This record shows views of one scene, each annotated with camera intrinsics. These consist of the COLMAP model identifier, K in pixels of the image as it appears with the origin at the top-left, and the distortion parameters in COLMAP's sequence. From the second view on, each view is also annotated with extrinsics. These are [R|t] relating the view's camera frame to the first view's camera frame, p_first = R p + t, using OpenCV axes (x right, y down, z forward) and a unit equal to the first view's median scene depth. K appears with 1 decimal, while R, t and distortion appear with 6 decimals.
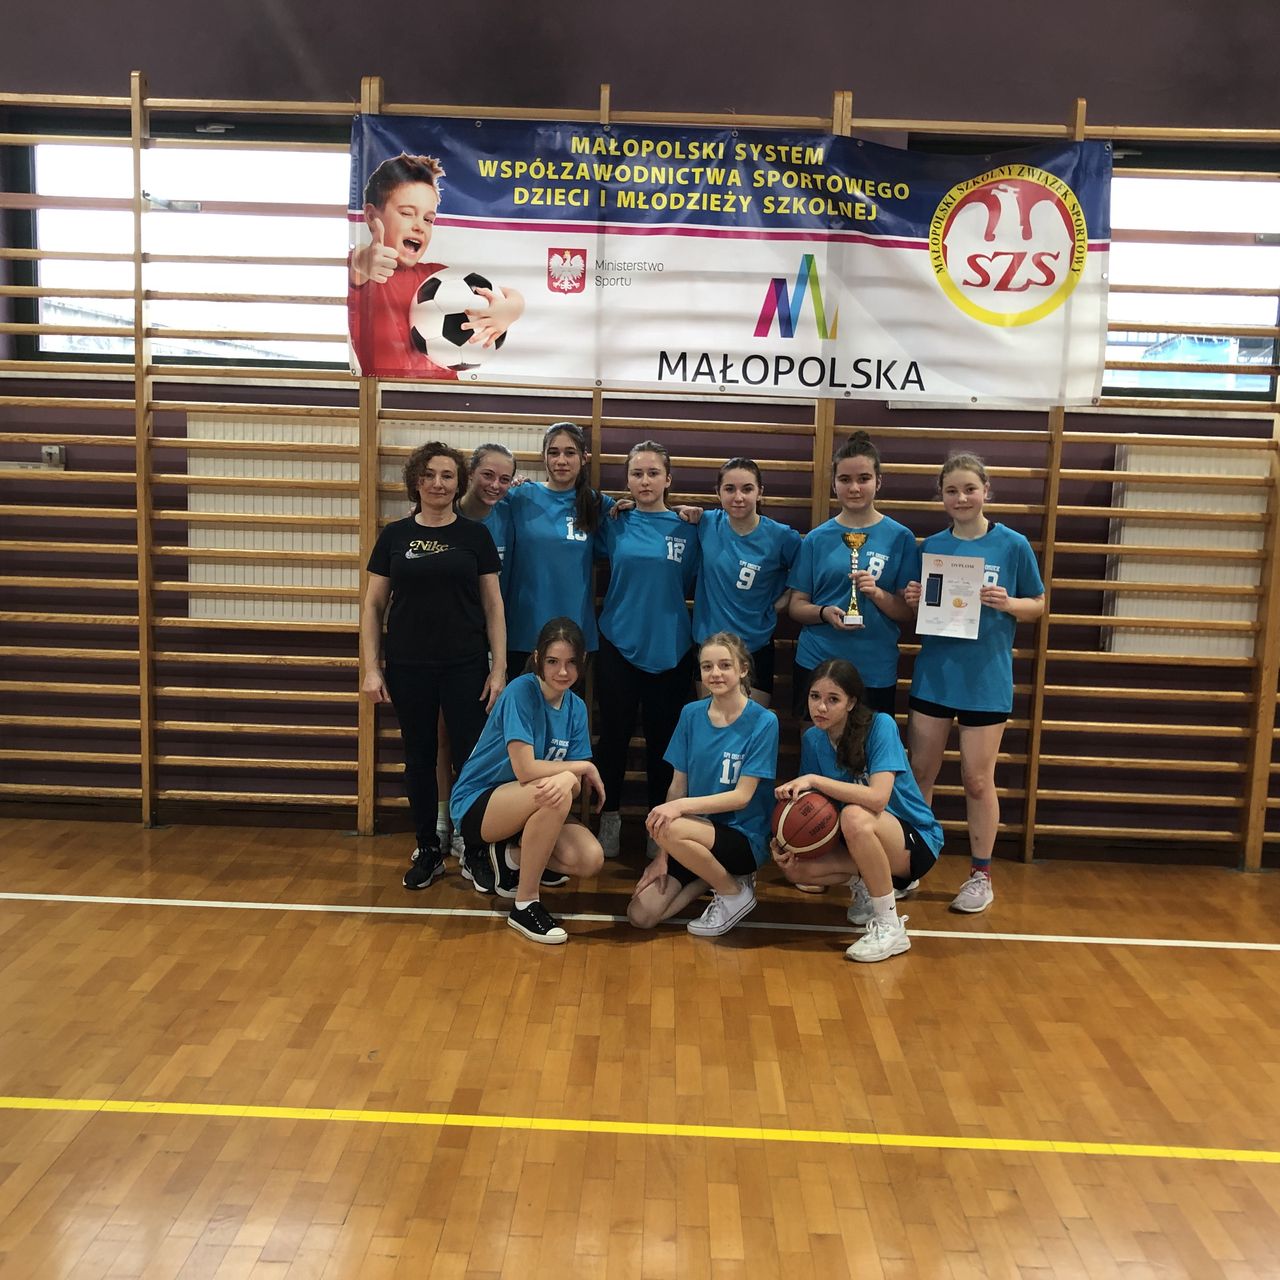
lens RADIAL K [[1417.8, 0, 613.5], [0, 1417.8, 646.7], [0, 0, 1]] dist [0.016131, -0.064007]
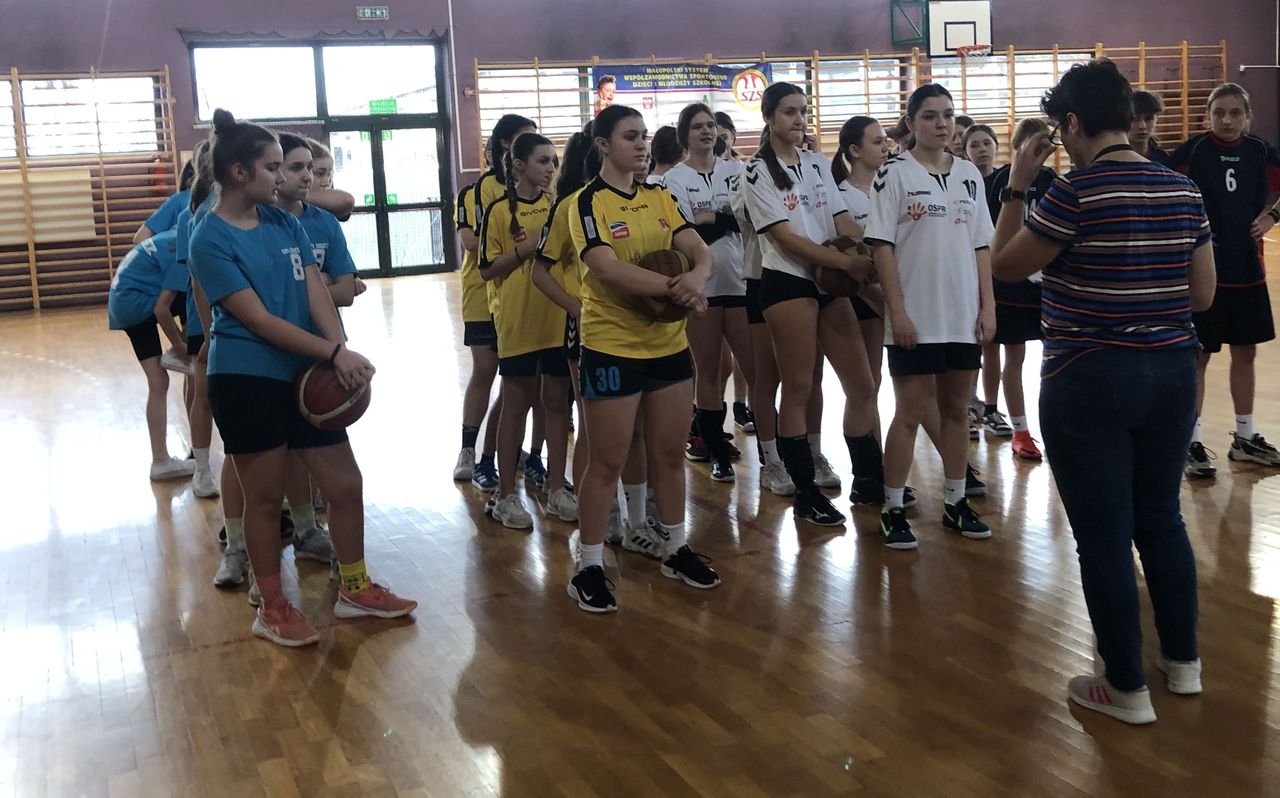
lens RADIAL K [[1471.4, 0, 640.0], [0, 1471.4, 399.0], [0, 0, 1]] dist [0.070138, -0.003454]
pose [[0.908259, -0.146135, 0.392059, -1.727380], [0.142242, 0.989058, 0.039136, 0.363132], [-0.393488, 0.020221, 0.919107, -2.623984]]
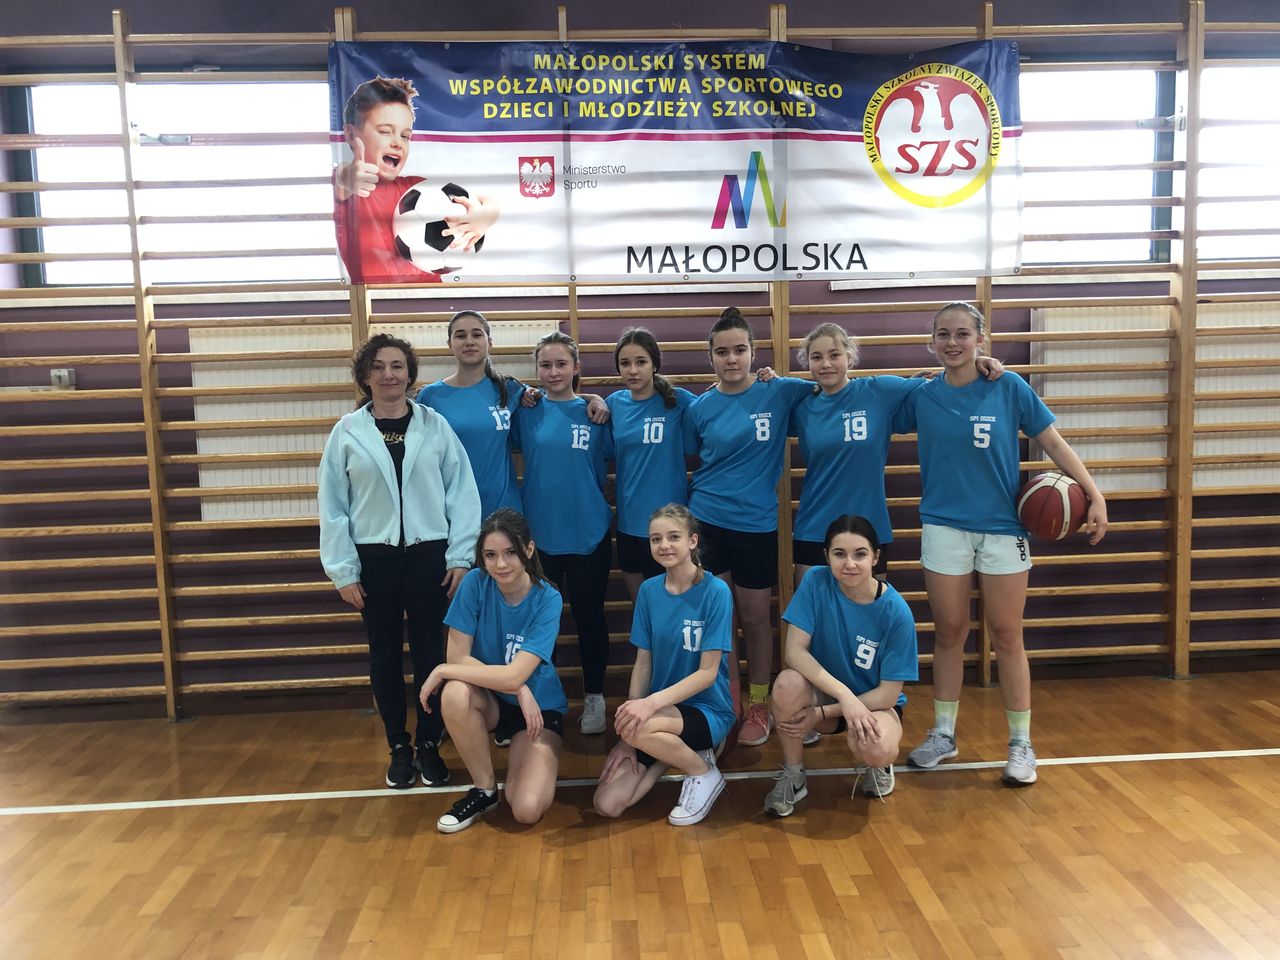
lens RADIAL K [[1054.2, 0, 640.0], [0, 1054.2, 480.0], [0, 0, 1]] dist [-0.011419, 0.009723]
pose [[0.994904, -0.068223, 0.074240, -0.030252], [0.070945, 0.996878, -0.034664, -0.000448], [-0.071644, 0.039755, 0.996638, 0.201393]]
